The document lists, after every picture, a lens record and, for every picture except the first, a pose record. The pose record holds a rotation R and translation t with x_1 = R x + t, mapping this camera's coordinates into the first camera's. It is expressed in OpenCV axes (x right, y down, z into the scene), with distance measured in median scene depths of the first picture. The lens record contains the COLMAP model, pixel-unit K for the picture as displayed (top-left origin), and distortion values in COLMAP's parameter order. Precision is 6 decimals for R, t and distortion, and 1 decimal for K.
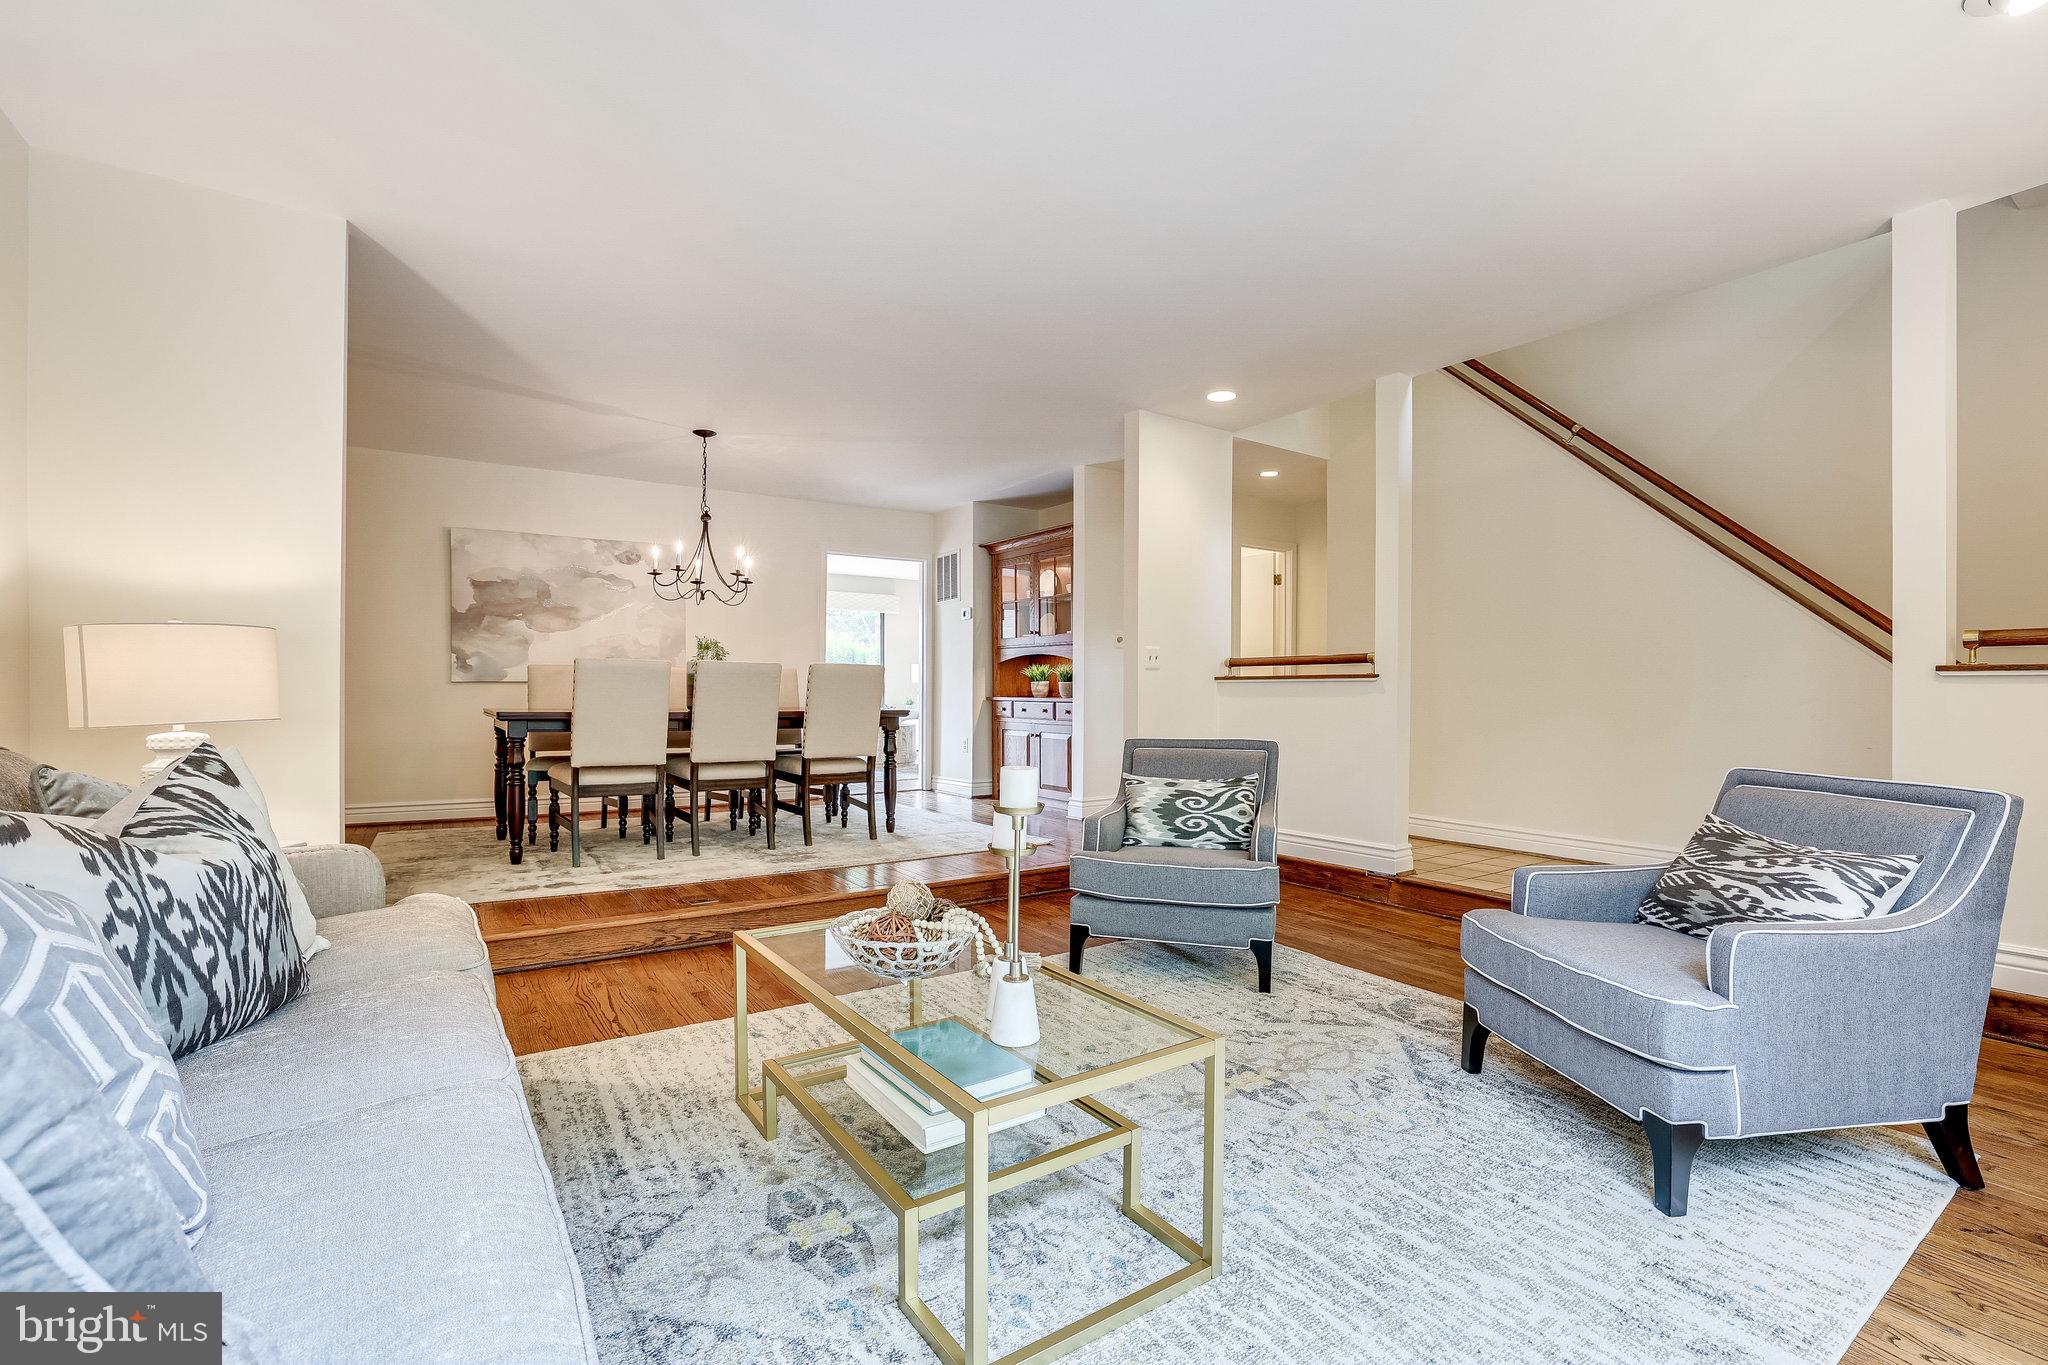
lens RADIAL K [[896.9, 0, 1023.8], [0, 896.9, 678.1], [0, 0, 1]] dist [-0.001788, -0.000155]
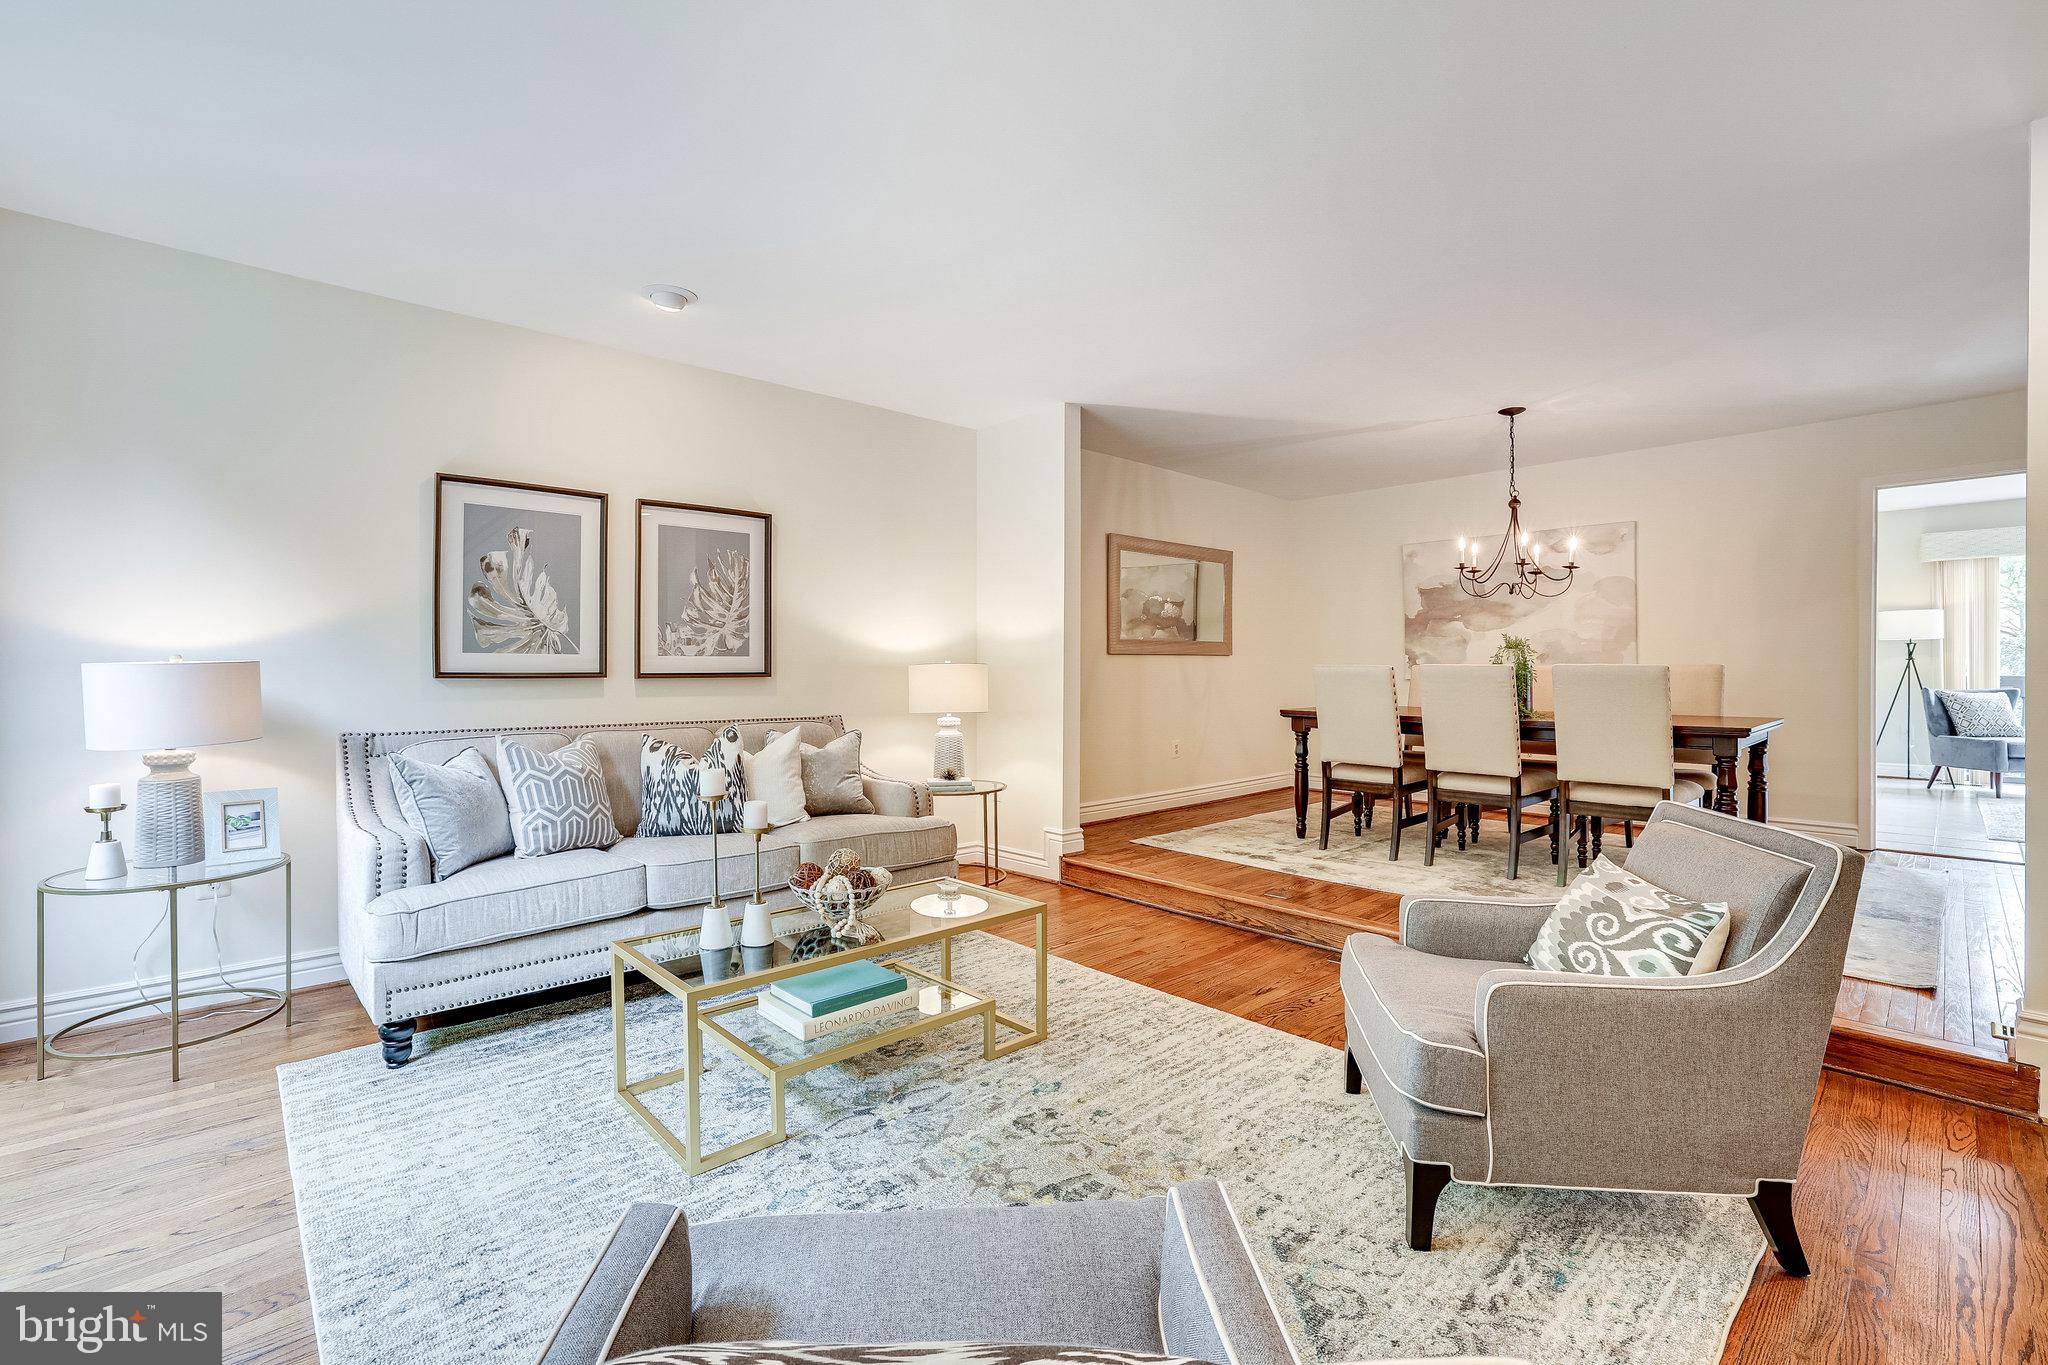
lens RADIAL K [[885.4, 0, 1015.3], [0, 885.4, 670.9], [0, 0, 1]] dist [-0.079981, -0.000011]
pose [[0.139990, -0.003778, -0.990146, 0.490402], [0.018231, 0.999833, -0.001238, -0.018011], [0.989985, -0.017878, 0.140036, 0.423732]]
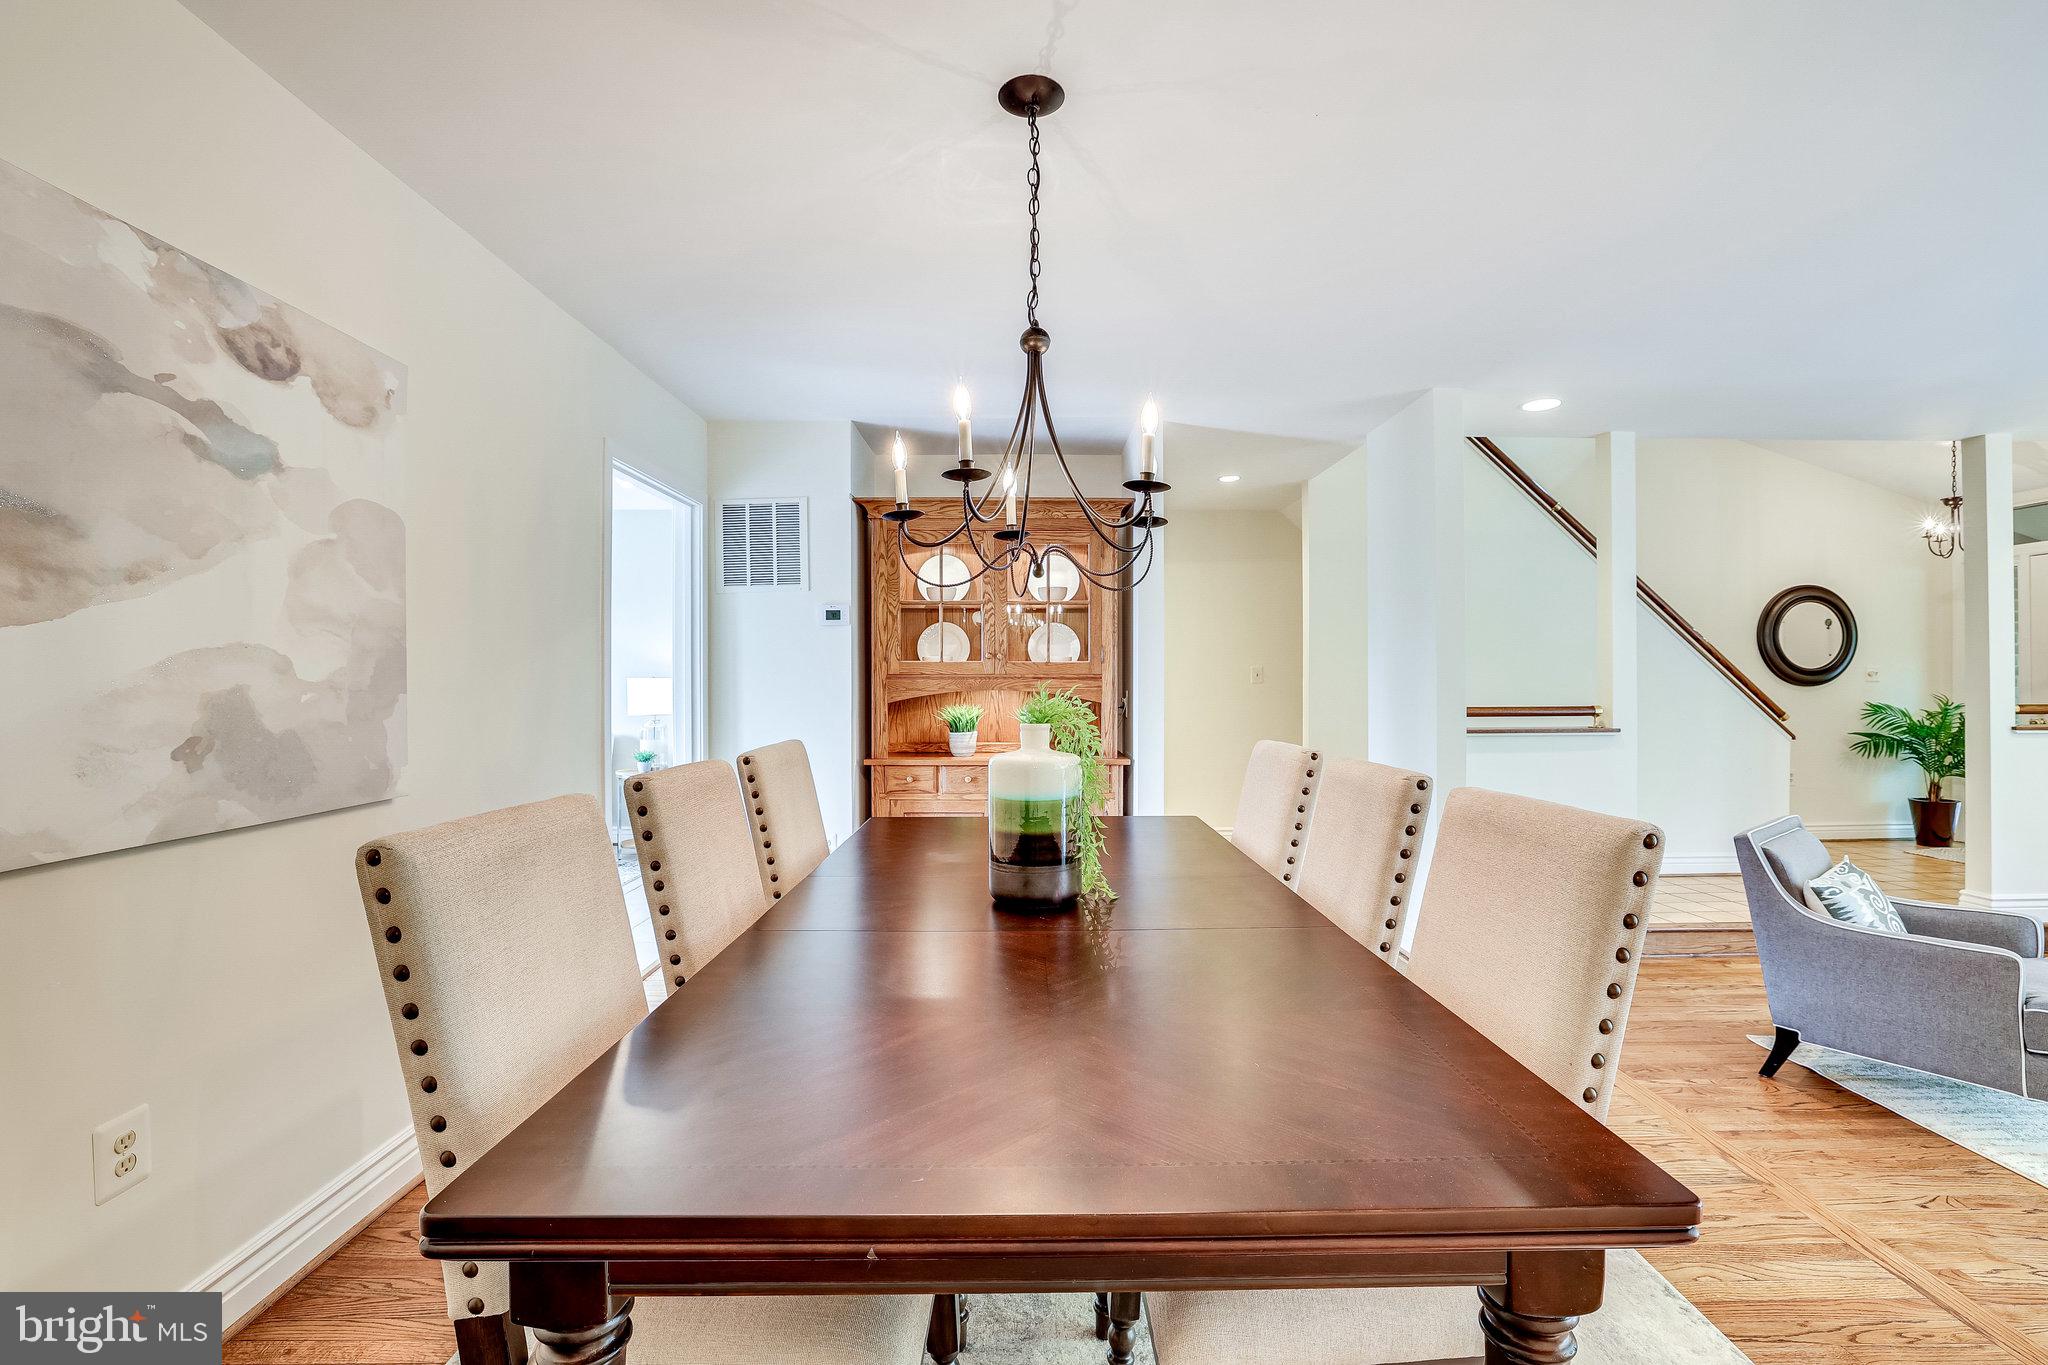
lens RADIAL K [[896.9, 0, 1023.8], [0, 896.9, 678.1], [0, 0, 1]] dist [-0.001788, -0.000155]
pose [[0.571458, -0.000407, 0.820631, -0.733582], [-0.008073, 0.999949, 0.006118, -0.057112], [-0.820592, -0.010121, 0.571425, 0.915937]]
